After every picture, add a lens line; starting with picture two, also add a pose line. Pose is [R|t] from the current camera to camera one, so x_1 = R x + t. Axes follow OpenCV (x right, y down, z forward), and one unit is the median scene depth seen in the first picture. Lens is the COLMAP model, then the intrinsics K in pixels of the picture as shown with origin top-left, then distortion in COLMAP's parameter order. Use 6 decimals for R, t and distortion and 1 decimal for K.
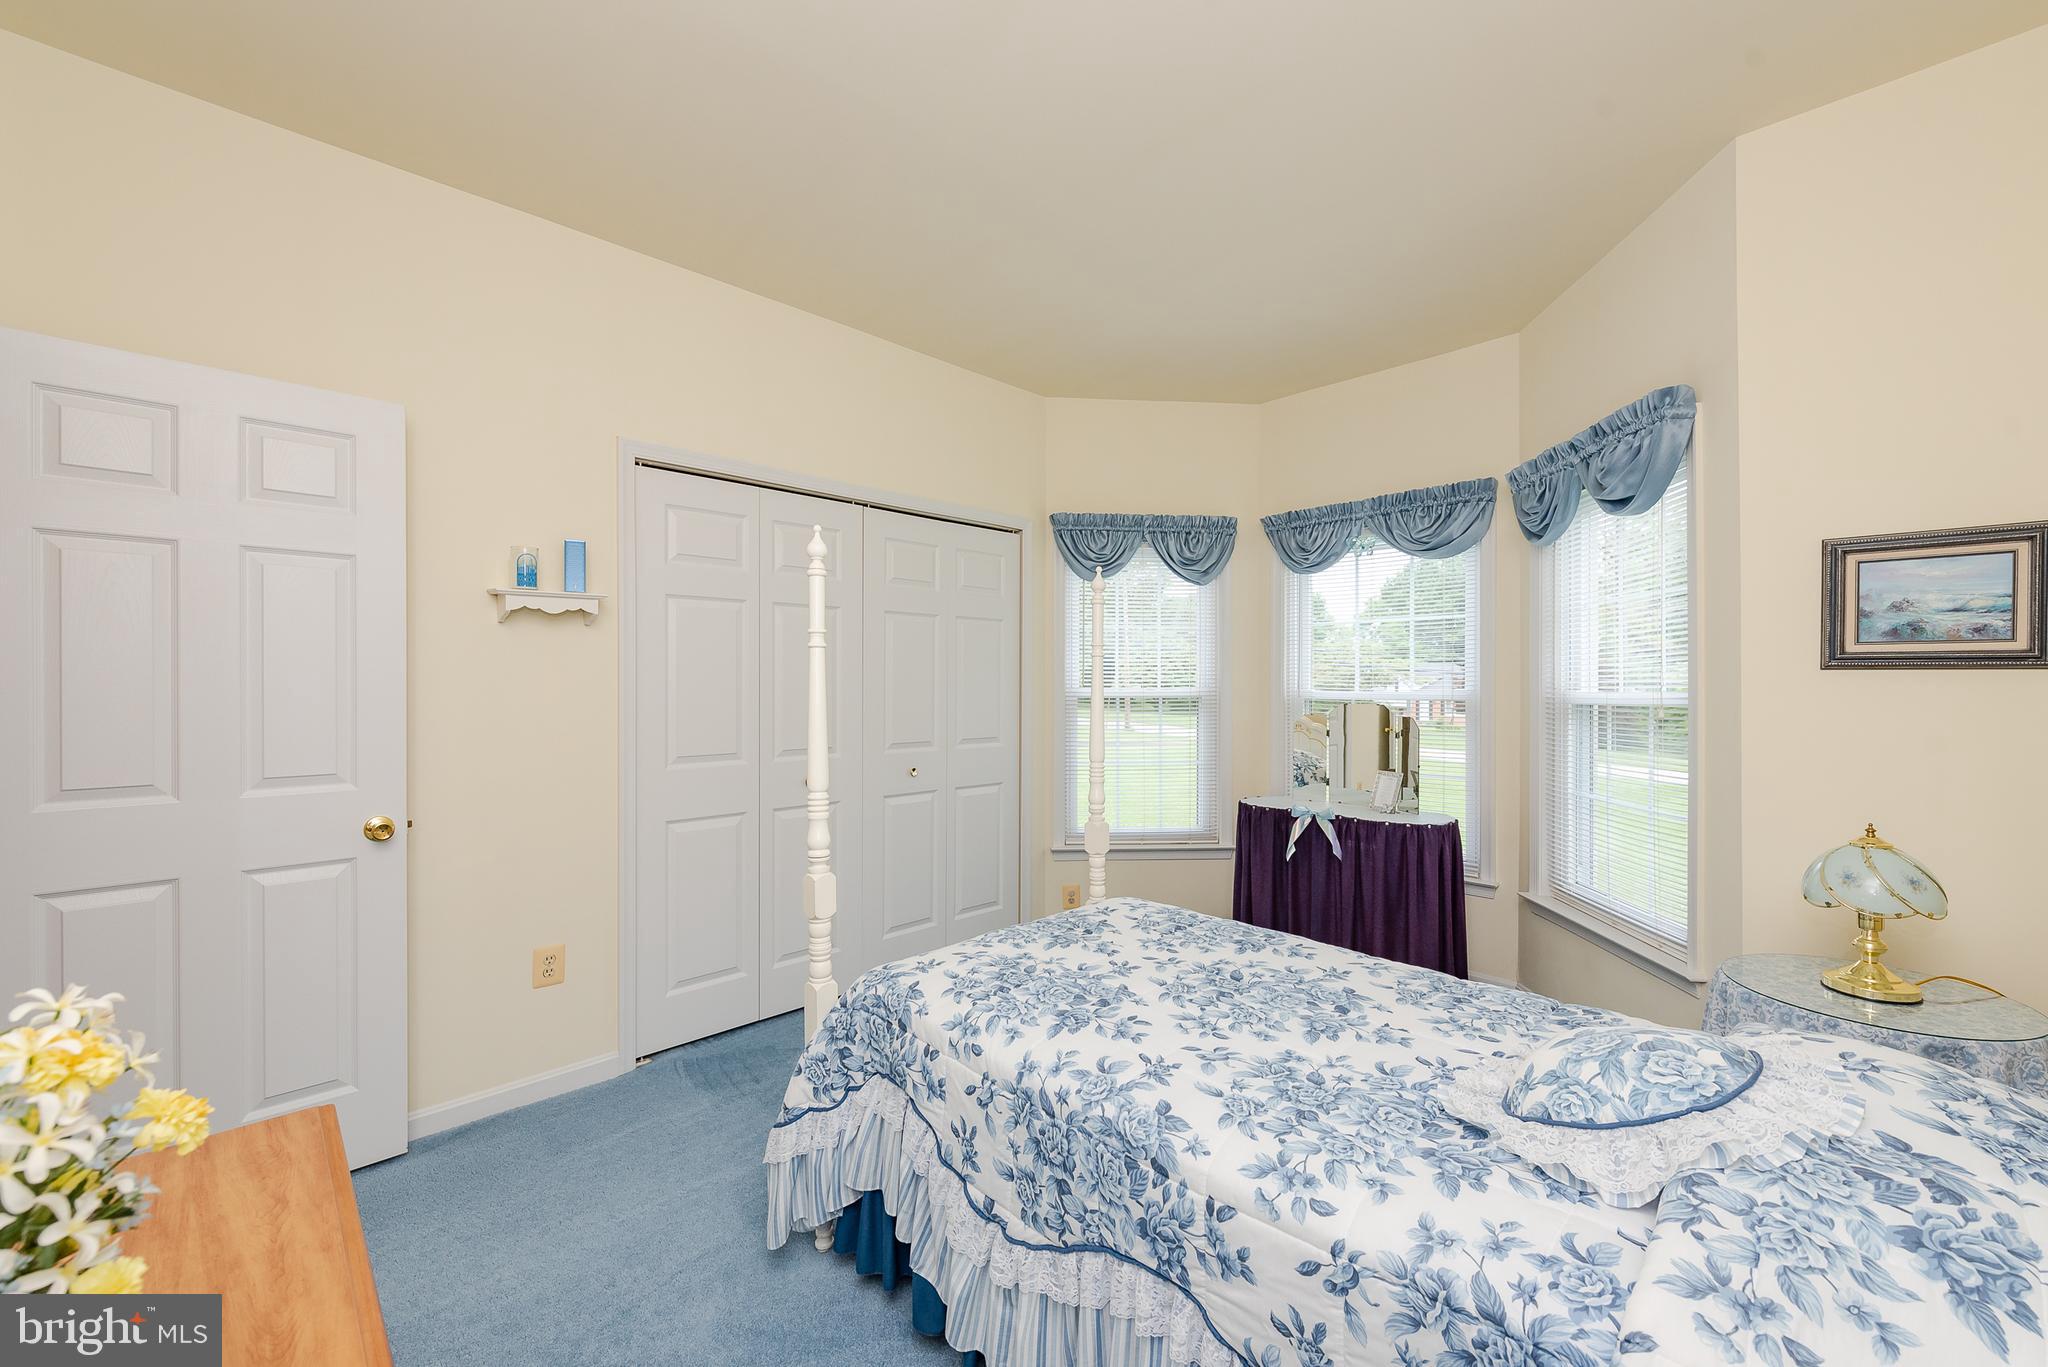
lens RADIAL K [[835.2, 0, 1023.5], [0, 835.2, 689.7], [0, 0, 1]] dist [0.004063, -0.003111]
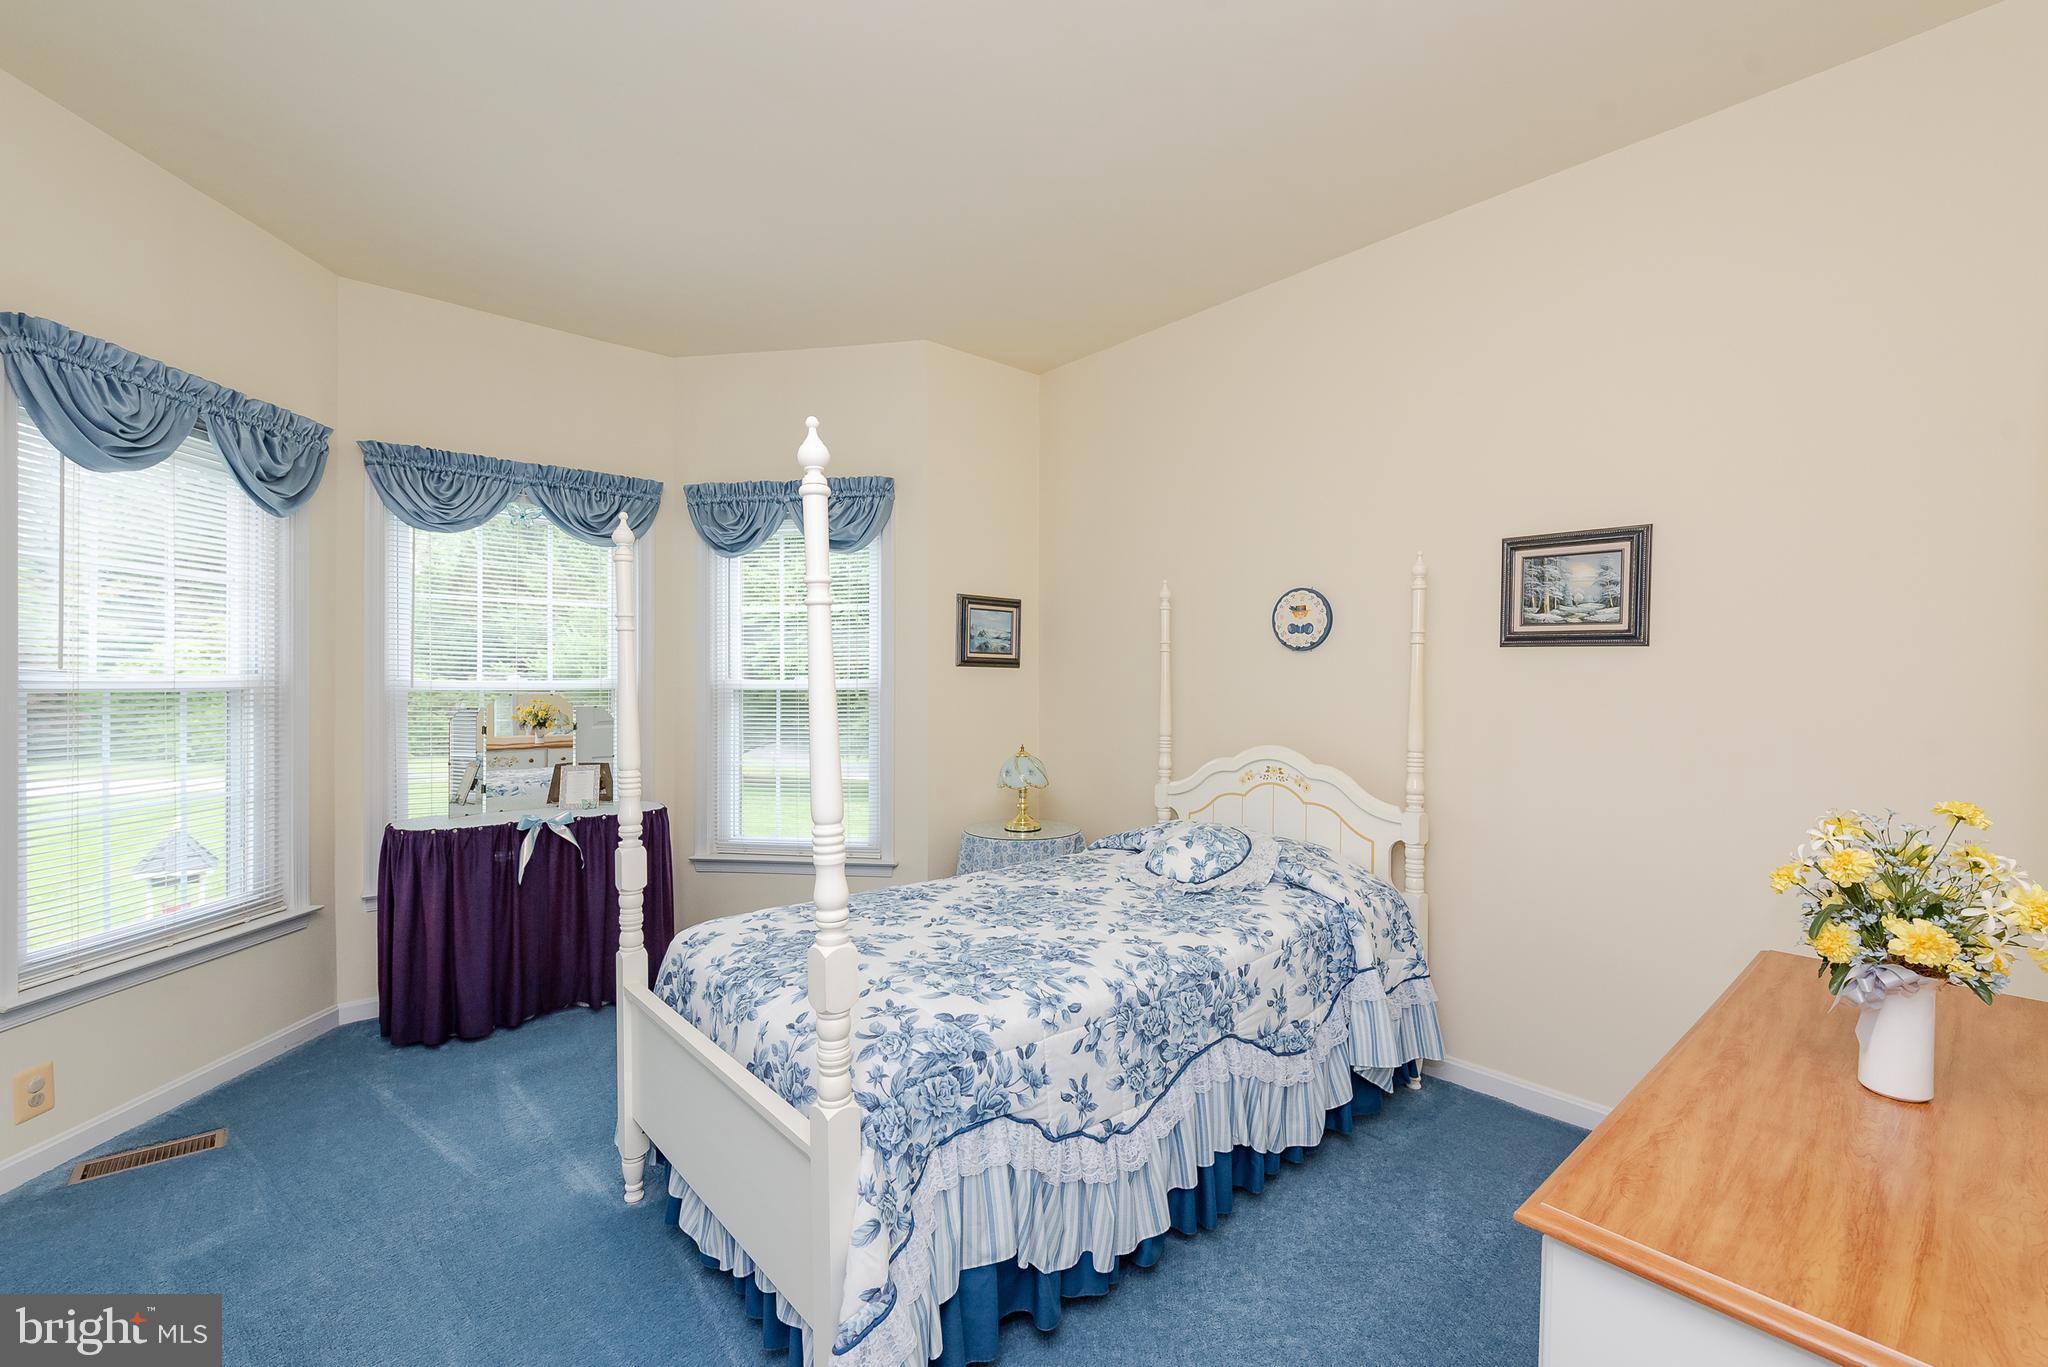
lens RADIAL K [[884.0, 0, 1023.7], [0, 884.0, 679.4], [0, 0, 1]] dist [0.004056, -0.000354]
pose [[0.022761, 0.001667, 0.999740, -1.182063], [0.002540, 0.999995, -0.001725, 0.010455], [-0.999738, 0.002579, 0.022757, 1.027526]]
